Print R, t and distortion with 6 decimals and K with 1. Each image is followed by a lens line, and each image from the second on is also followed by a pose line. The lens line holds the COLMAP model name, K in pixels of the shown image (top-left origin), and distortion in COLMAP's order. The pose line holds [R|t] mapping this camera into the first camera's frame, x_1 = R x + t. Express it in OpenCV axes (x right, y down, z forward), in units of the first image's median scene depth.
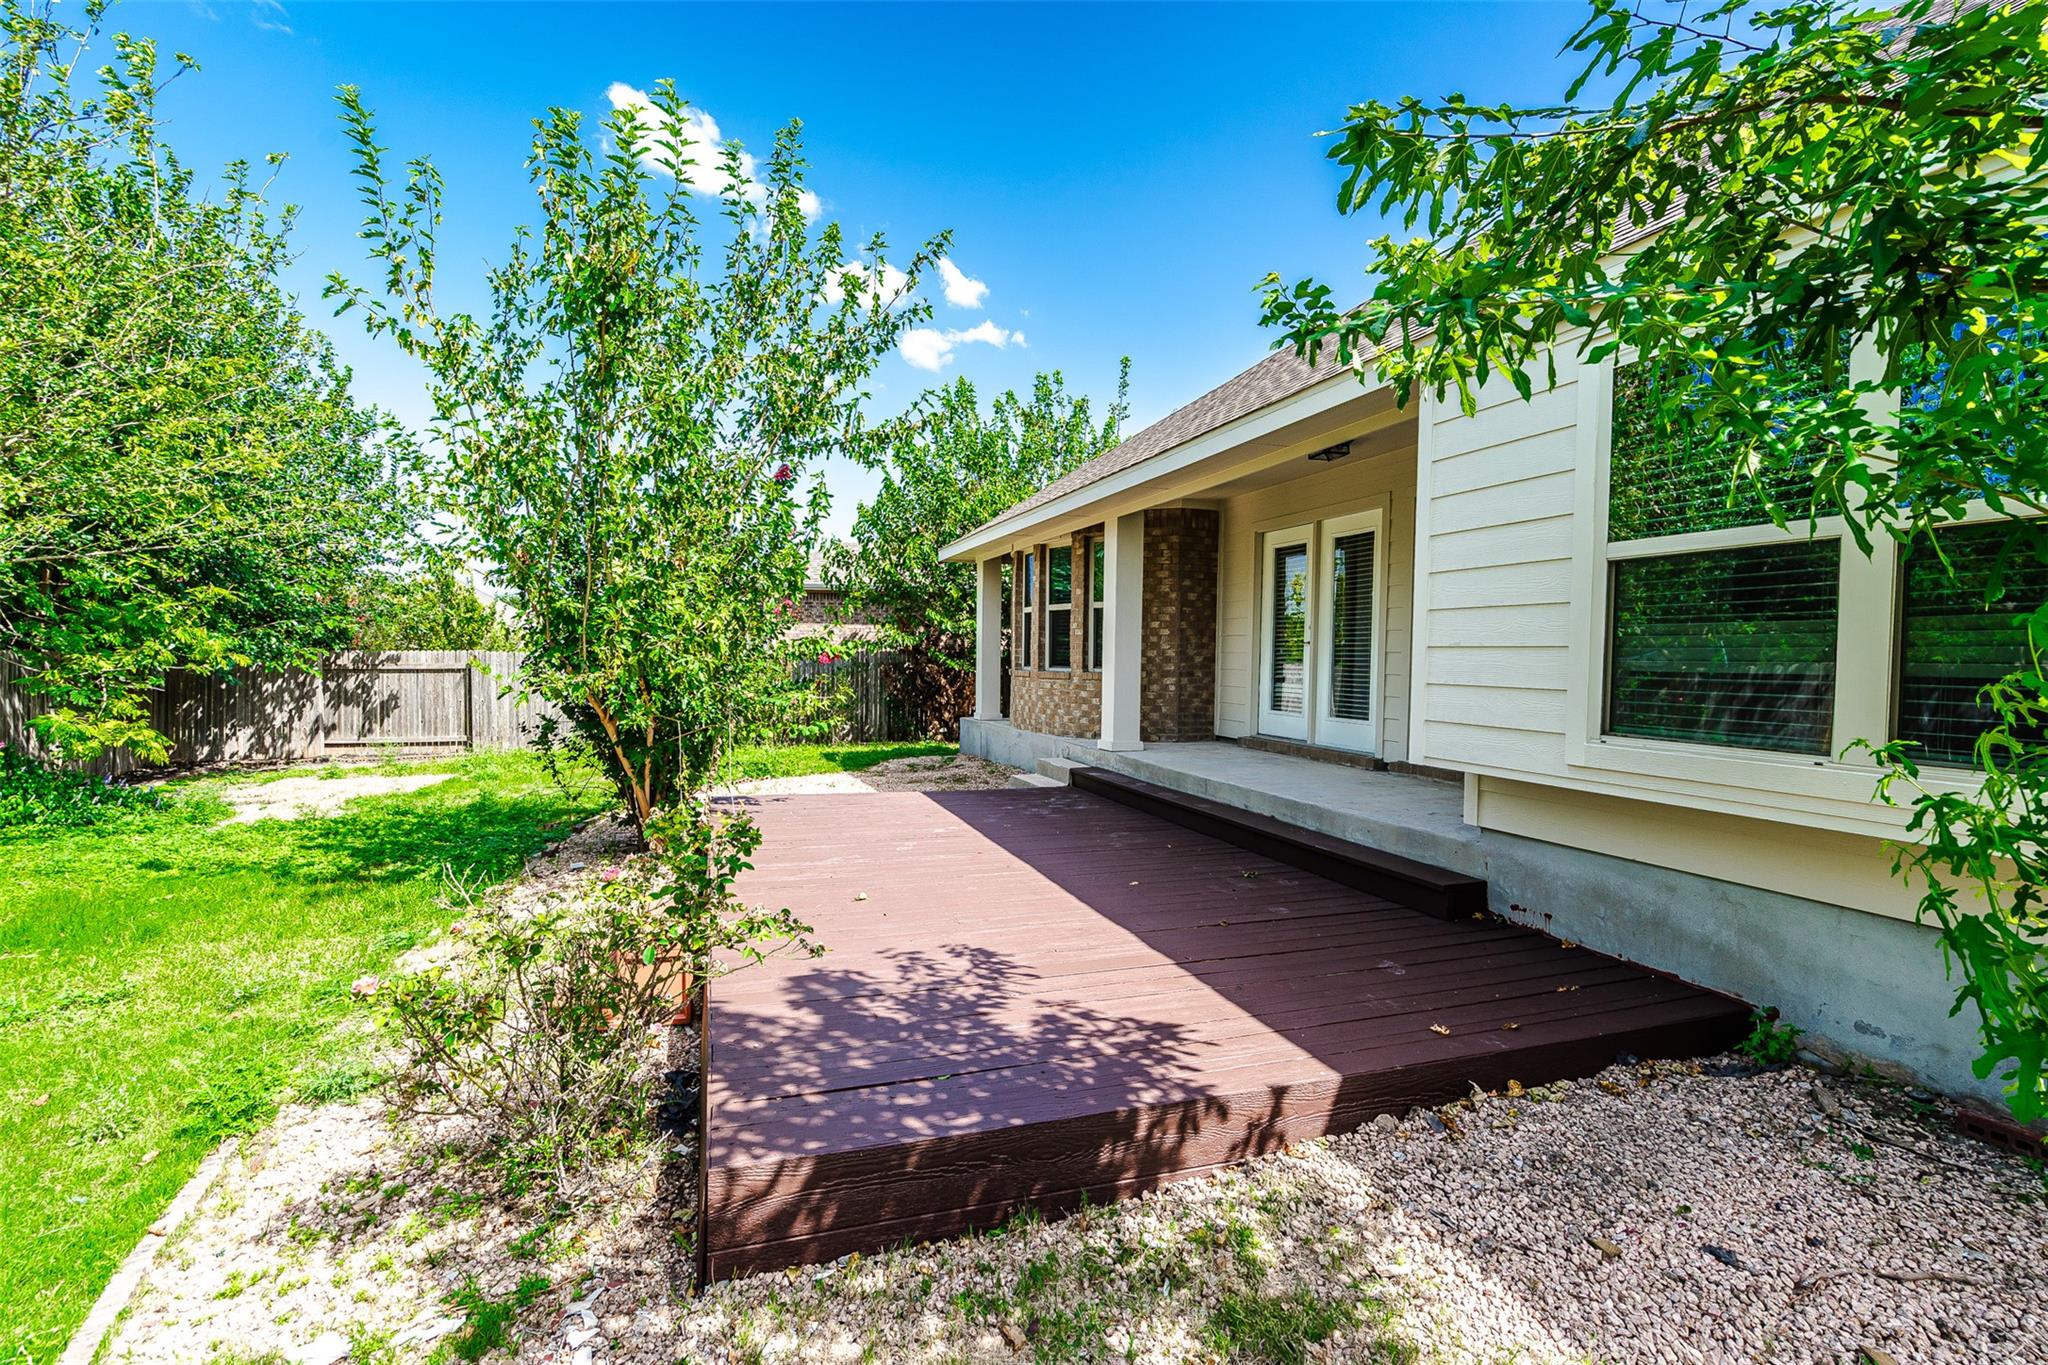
lens RADIAL K [[934.0, 0, 1024.4], [0, 934.0, 671.8], [0, 0, 1]] dist [0.004547, 0.000379]
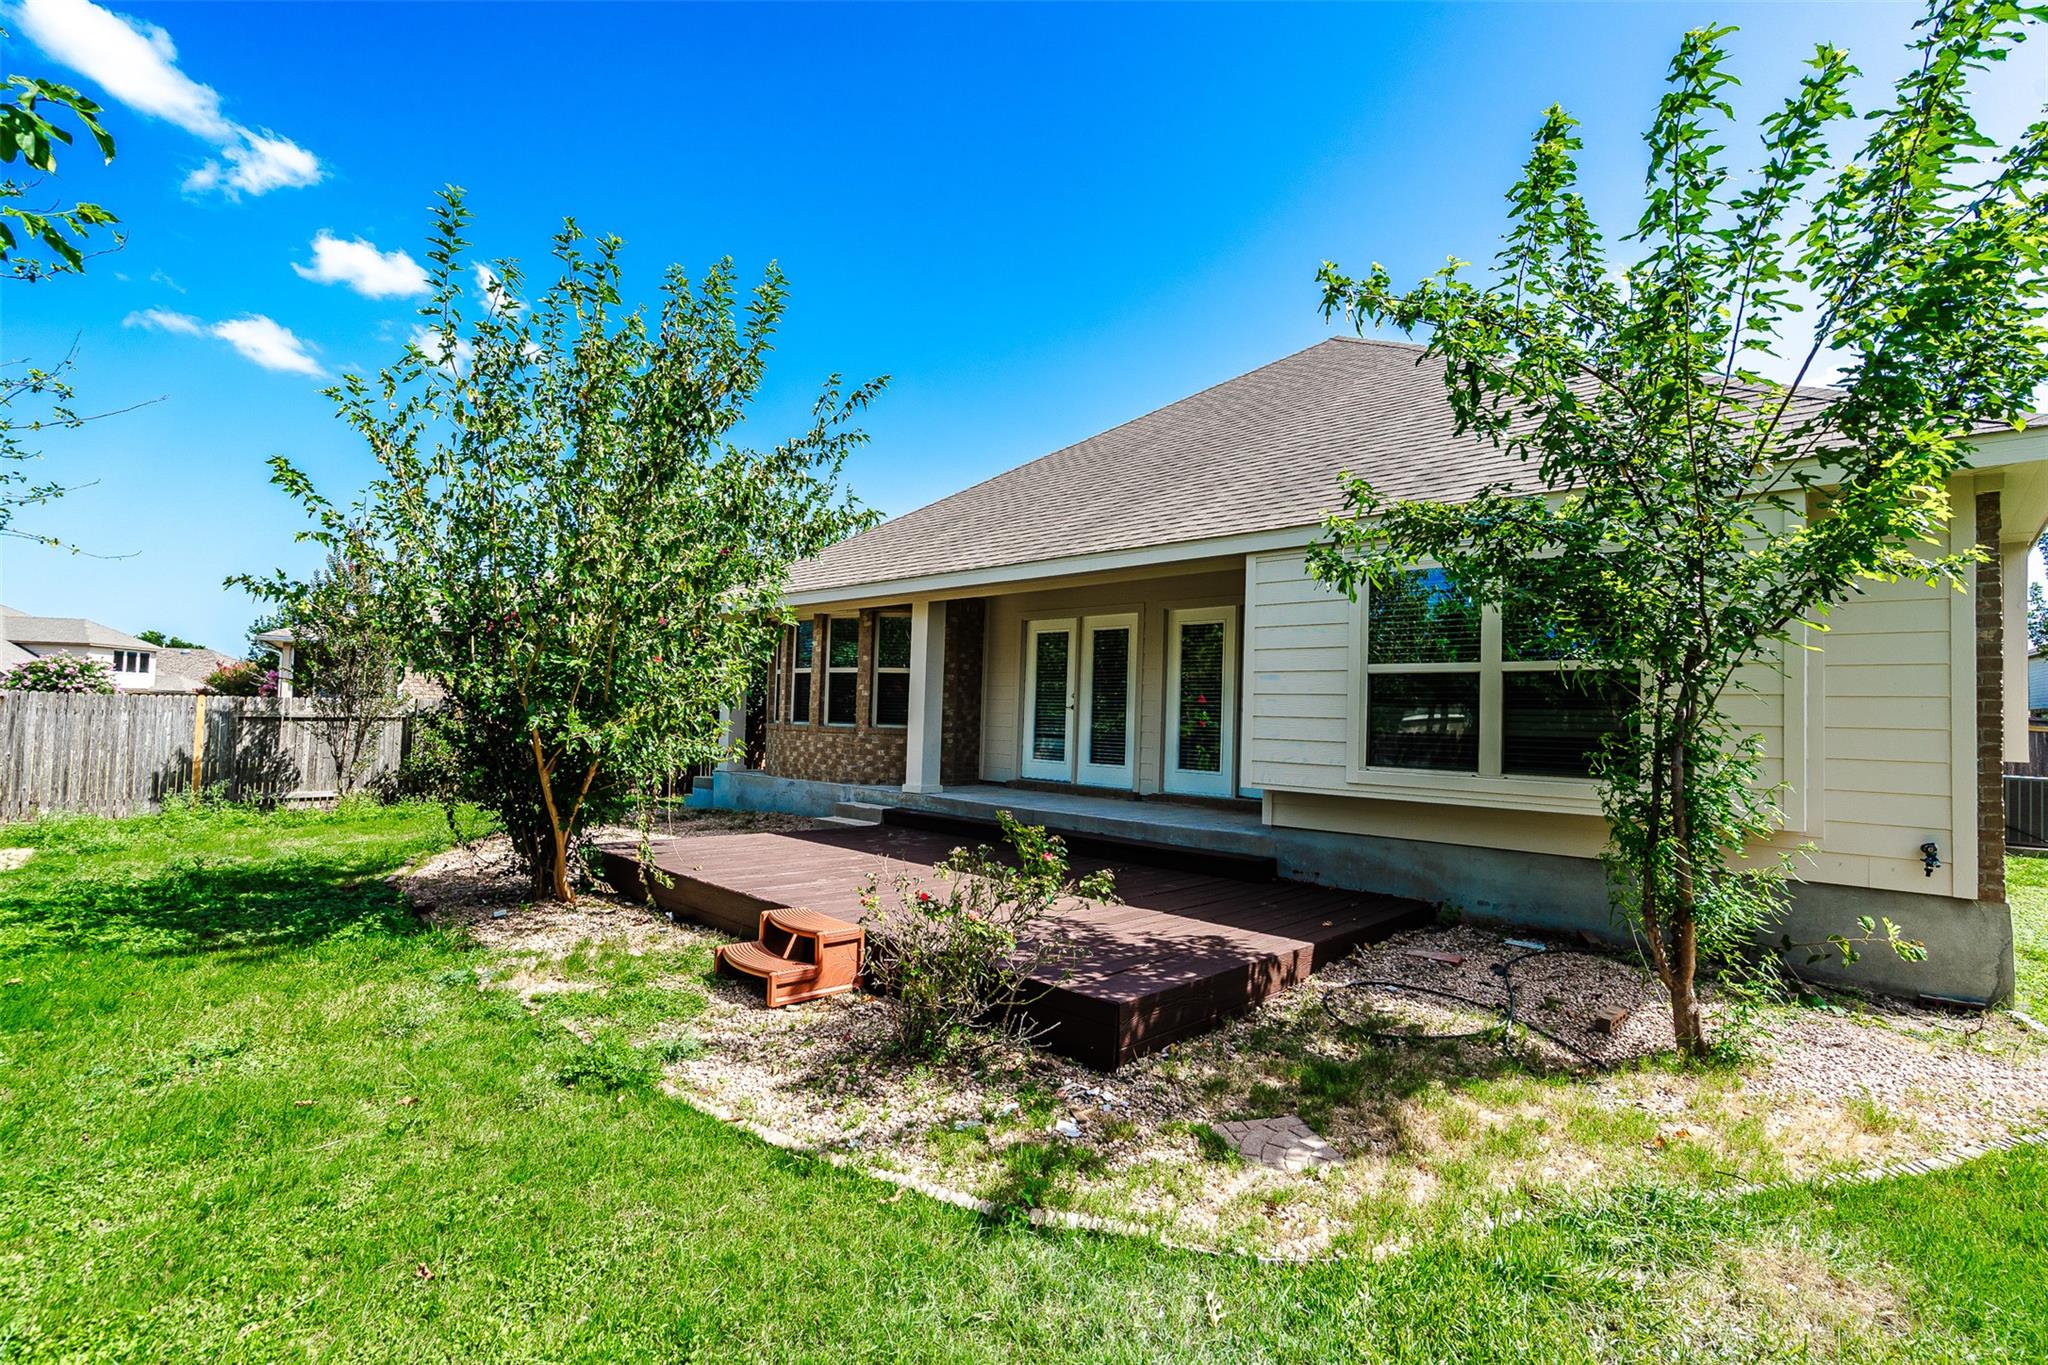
lens RADIAL K [[934.0, 0, 1030.1], [0, 934.0, 685.8], [0, 0, 1]] dist [0.004547, 0.000379]
pose [[0.884460, 0.033261, 0.465430, -0.600270], [-0.012333, 0.998774, -0.047940, 0.003543], [-0.466454, 0.036661, 0.883786, -0.242171]]
